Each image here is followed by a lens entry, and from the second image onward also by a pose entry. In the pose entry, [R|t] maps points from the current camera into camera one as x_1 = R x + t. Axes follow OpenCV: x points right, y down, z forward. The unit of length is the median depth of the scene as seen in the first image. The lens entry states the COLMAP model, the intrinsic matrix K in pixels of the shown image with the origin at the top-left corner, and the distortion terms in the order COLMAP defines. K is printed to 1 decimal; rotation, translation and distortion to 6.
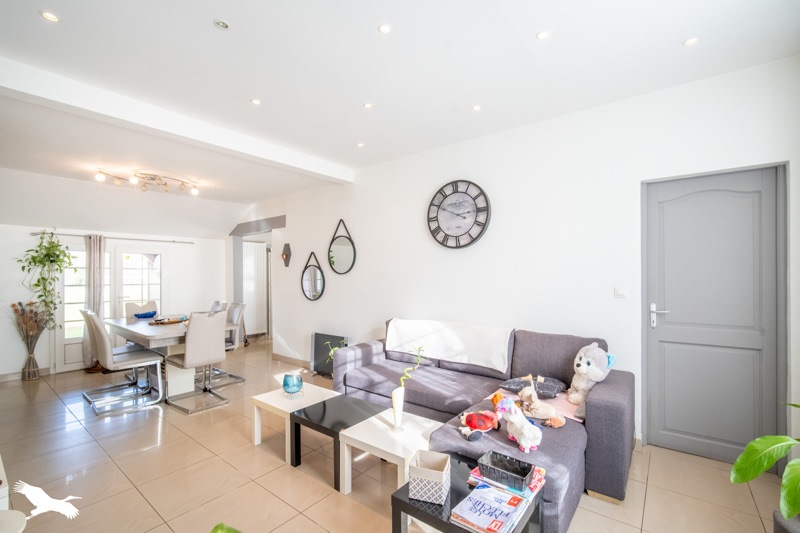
lens RADIAL K [[348.5, 0, 393.7], [0, 348.5, 273.5], [0, 0, 1]] dist [-0.002357, -0.000400]
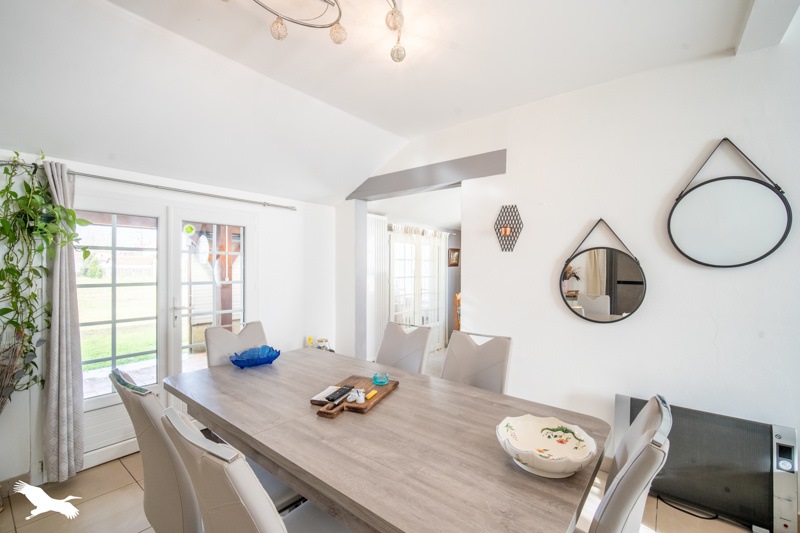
lens RADIAL K [[348.5, 0, 406.6], [0, 348.5, 263.5], [0, 0, 1]] dist [-0.002357, -0.000400]
pose [[0.999881, 0.011793, 0.009916, -0.461073], [-0.011762, 0.999926, -0.003167, 0.001522], [-0.009952, 0.003050, 0.999946, 0.497179]]
